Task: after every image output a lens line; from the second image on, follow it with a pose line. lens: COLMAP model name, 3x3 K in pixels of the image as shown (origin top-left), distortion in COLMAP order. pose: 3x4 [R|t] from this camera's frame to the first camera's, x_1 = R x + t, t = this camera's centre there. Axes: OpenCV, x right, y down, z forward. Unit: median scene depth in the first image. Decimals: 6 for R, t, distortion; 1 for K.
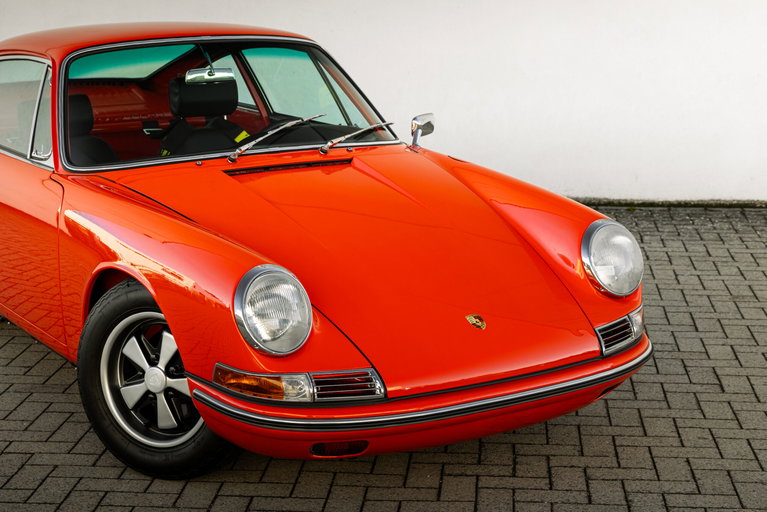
lens RADIAL K [[1510.7, 0, 383.2], [0, 1510.7, 255.2], [0, 0, 1]] dist [0.005439, 0.047545]
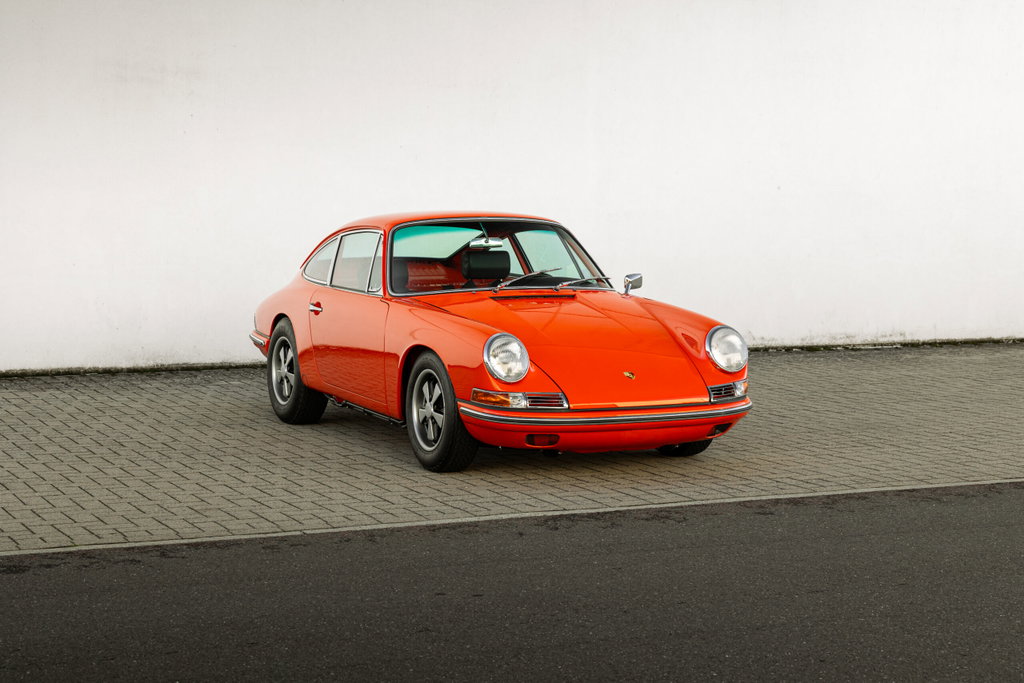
lens RADIAL K [[2016.9, 0, 511.6], [0, 2016.9, 340.5], [0, 0, 1]] dist [0.005439, 0.047545]
pose [[0.990592, 0.014989, -0.136026, 0.201517], [-0.031808, 0.991980, -0.122328, 0.242266], [0.133102, 0.125504, 0.983124, -1.042880]]
